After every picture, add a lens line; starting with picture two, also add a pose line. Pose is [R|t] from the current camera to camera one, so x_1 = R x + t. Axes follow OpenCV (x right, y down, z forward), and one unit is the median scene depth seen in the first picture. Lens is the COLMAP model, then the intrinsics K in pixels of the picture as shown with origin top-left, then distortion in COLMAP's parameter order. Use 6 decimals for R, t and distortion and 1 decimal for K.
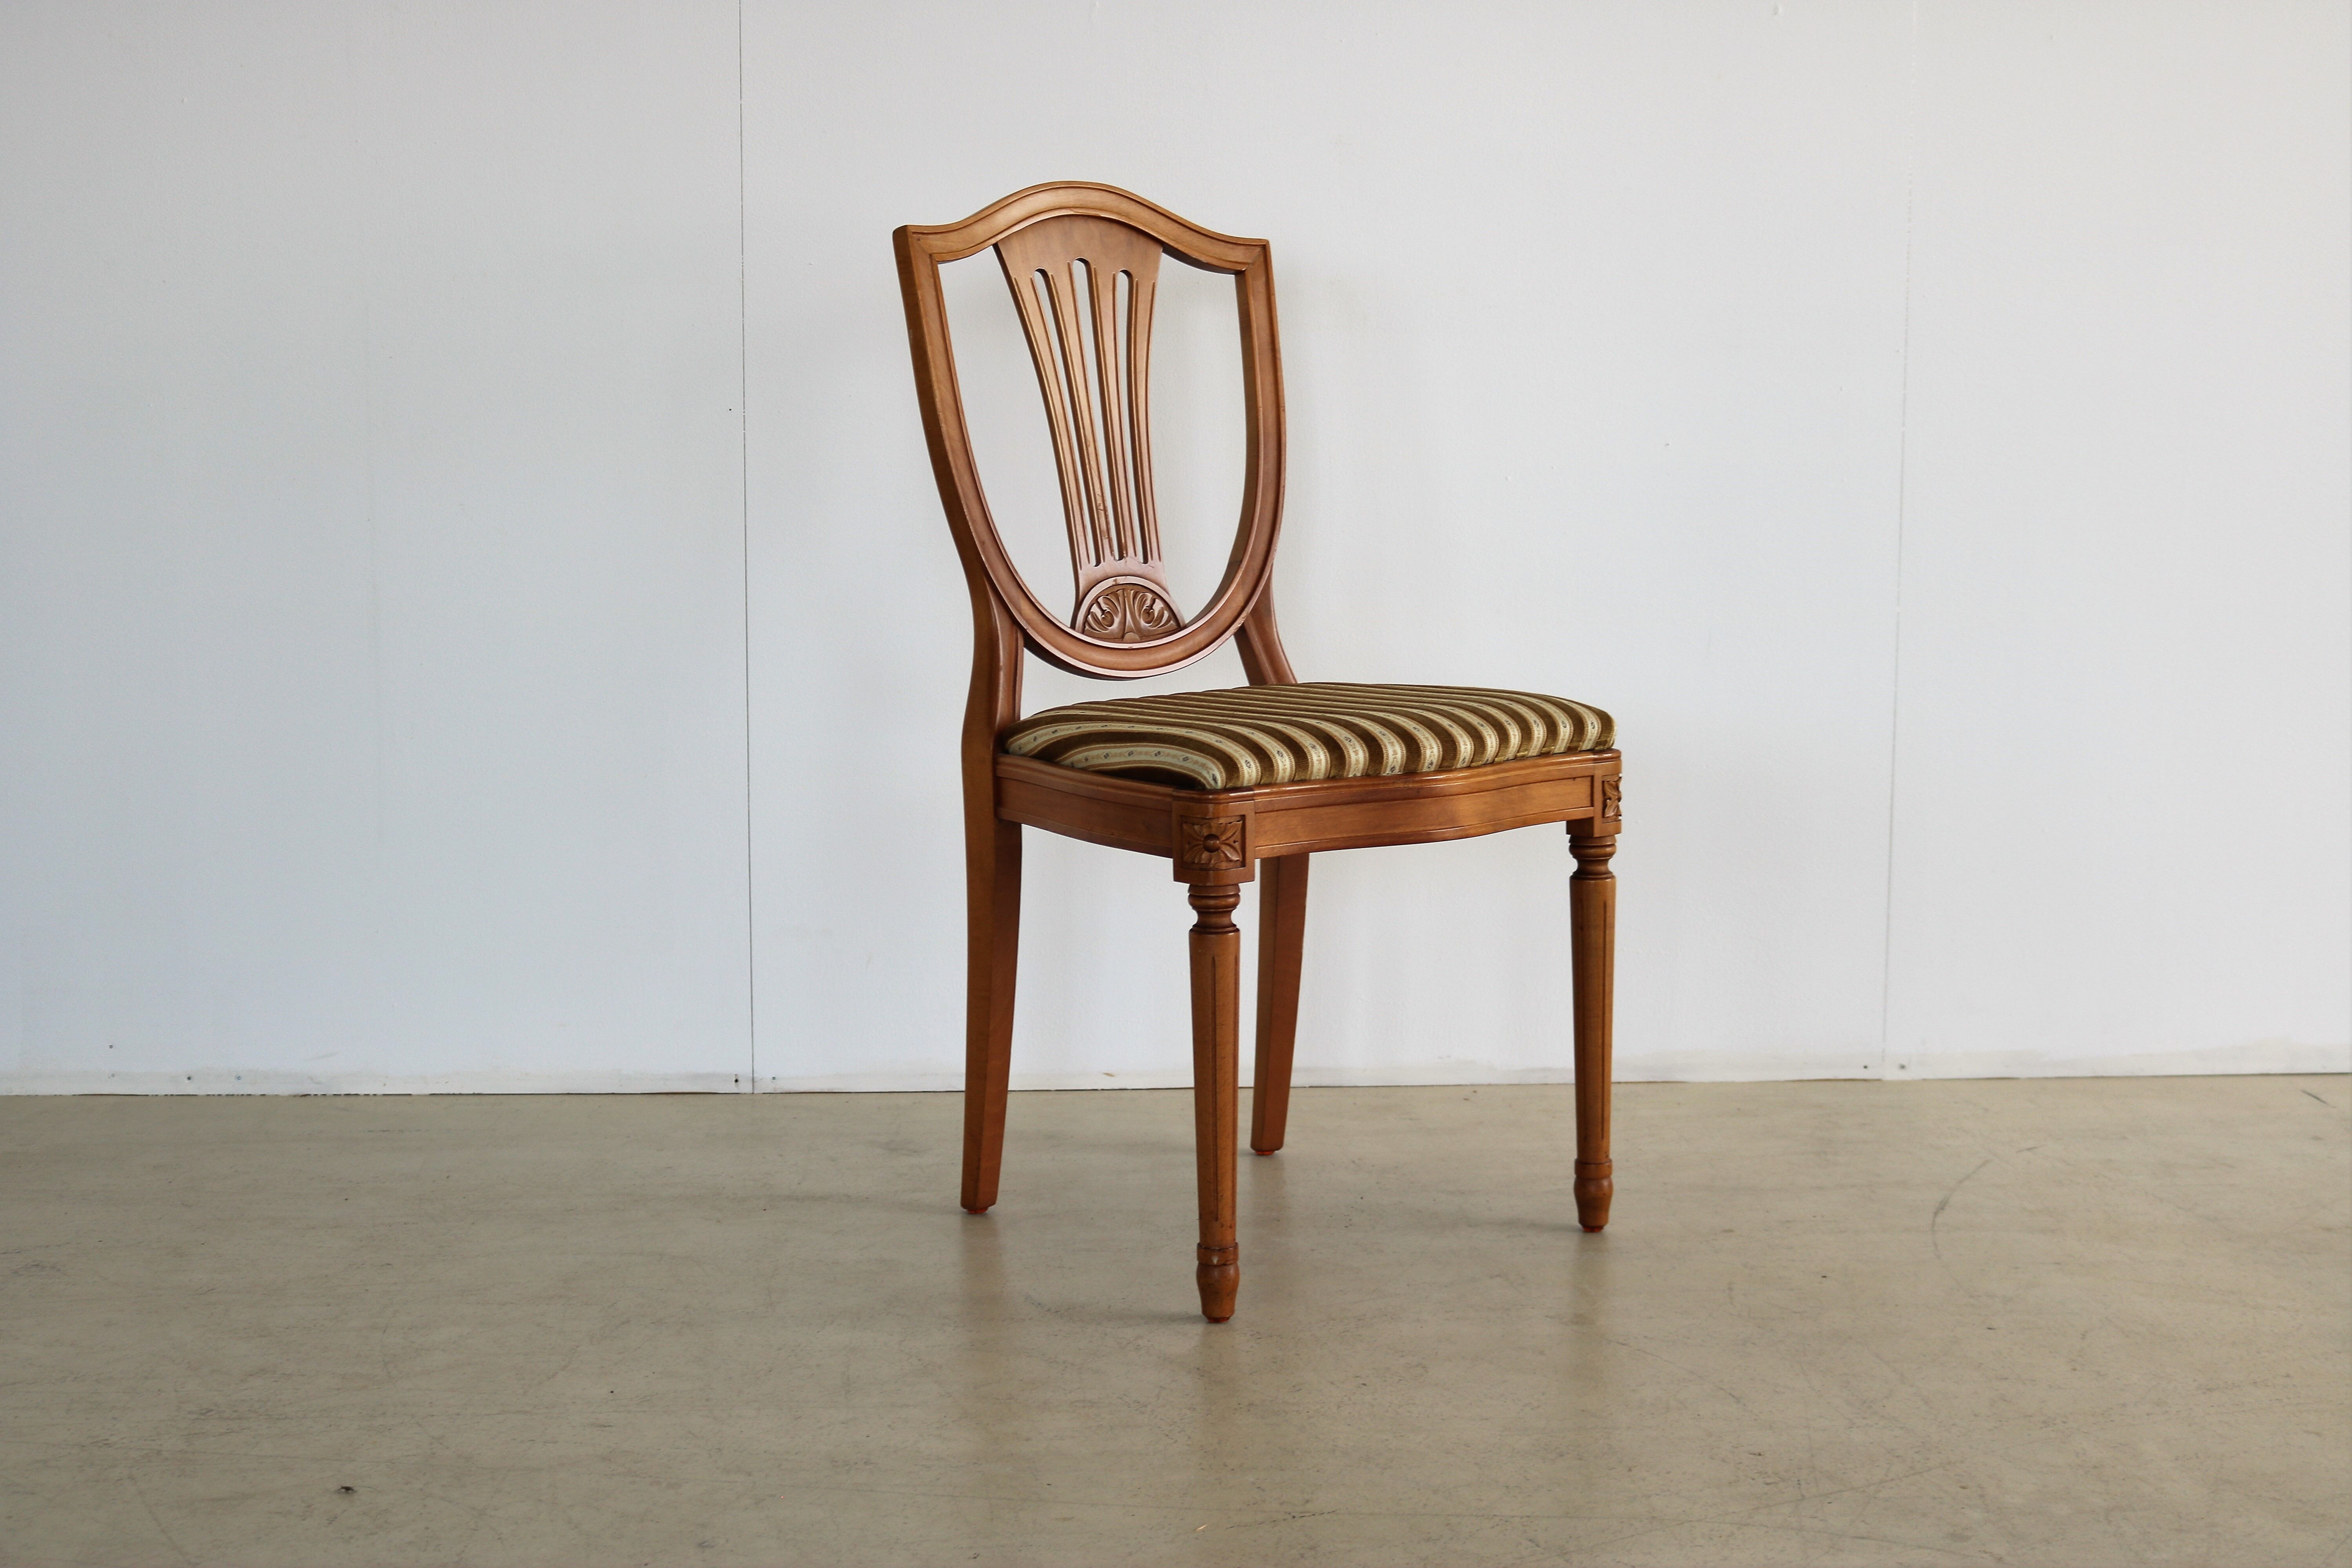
lens RADIAL K [[3227.0, 0, 1172.4], [0, 3227.0, 772.4], [0, 0, 1]] dist [-0.027032, 0.000000]
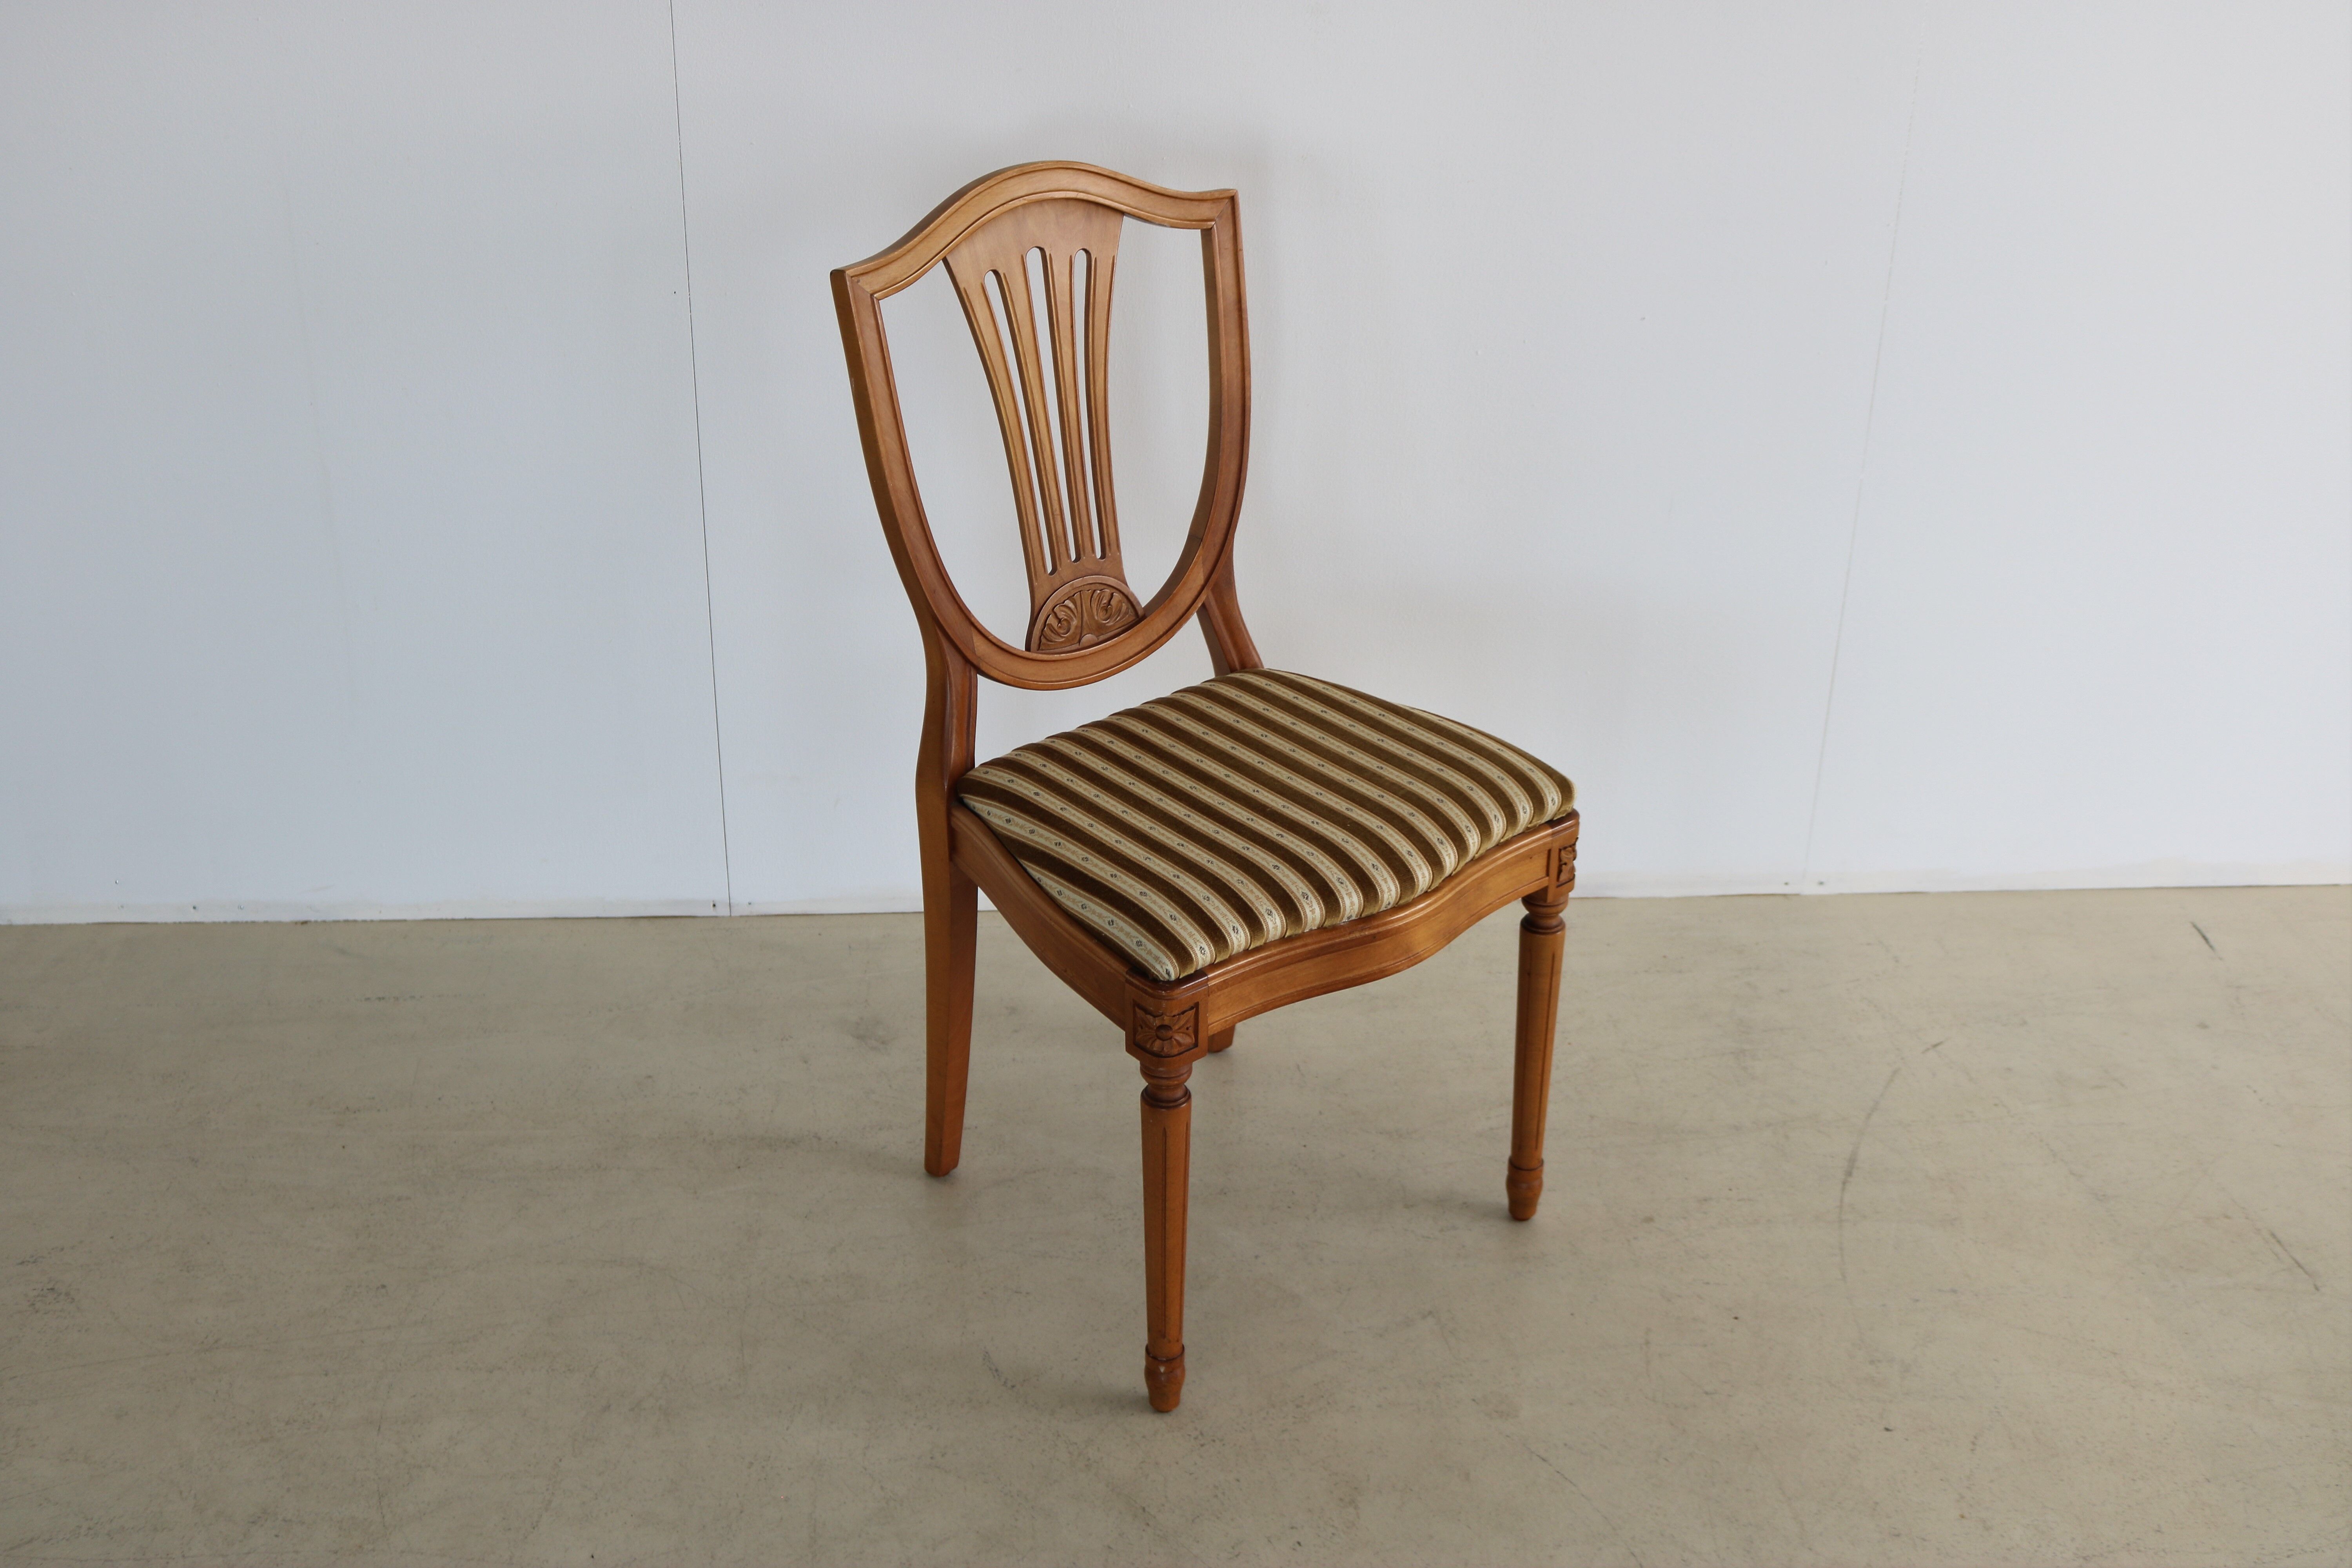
lens RADIAL K [[2757.0, 0, 1174.7], [0, 2757.0, 800.0], [0, 0, 1]] dist [-0.065105, 0.000000]
pose [[0.999866, 0.010356, 0.012662, 0.003493], [-0.014246, 0.931696, 0.362958, -0.305842], [-0.008038, -0.363090, 0.931719, 0.204262]]
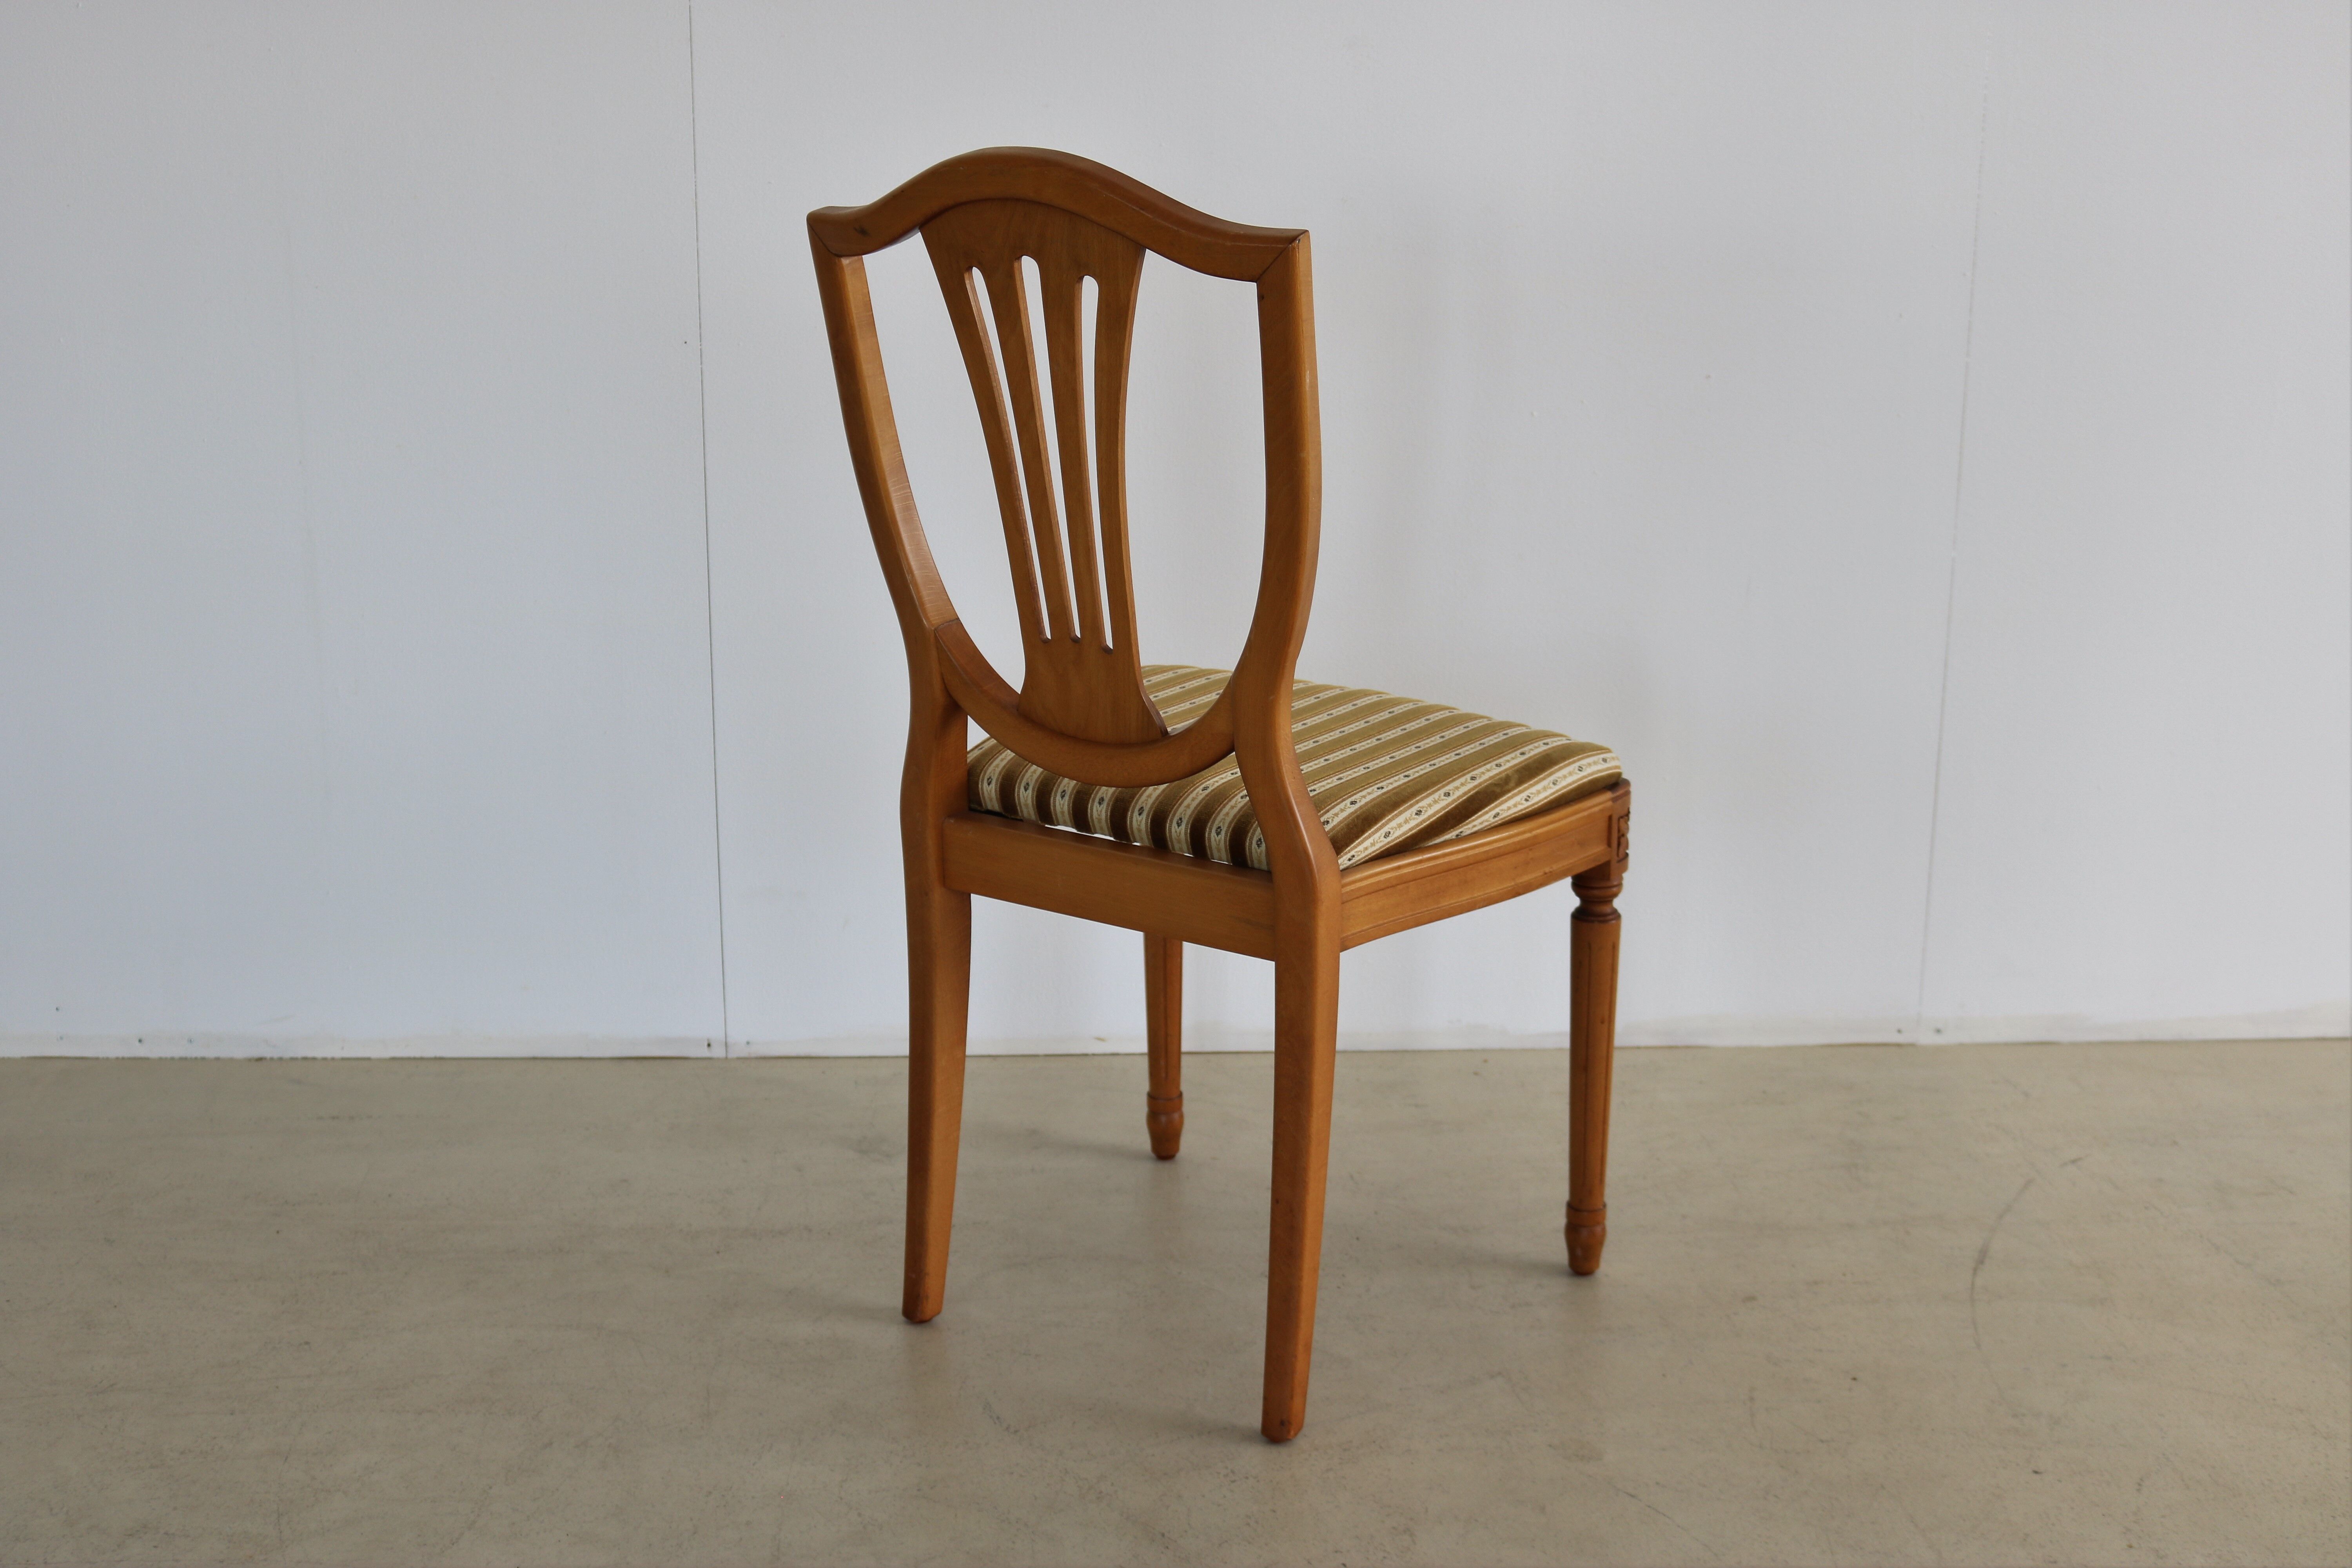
lens RADIAL K [[2956.1, 0, 1164.1], [0, 2956.1, 780.1], [0, 0, 1]] dist [-0.049183, 0.000000]
pose [[0.999708, 0.006651, -0.023252, 0.022062], [-0.003385, 0.990456, 0.137791, -0.118826], [0.023946, -0.137672, 0.990188, 0.174179]]
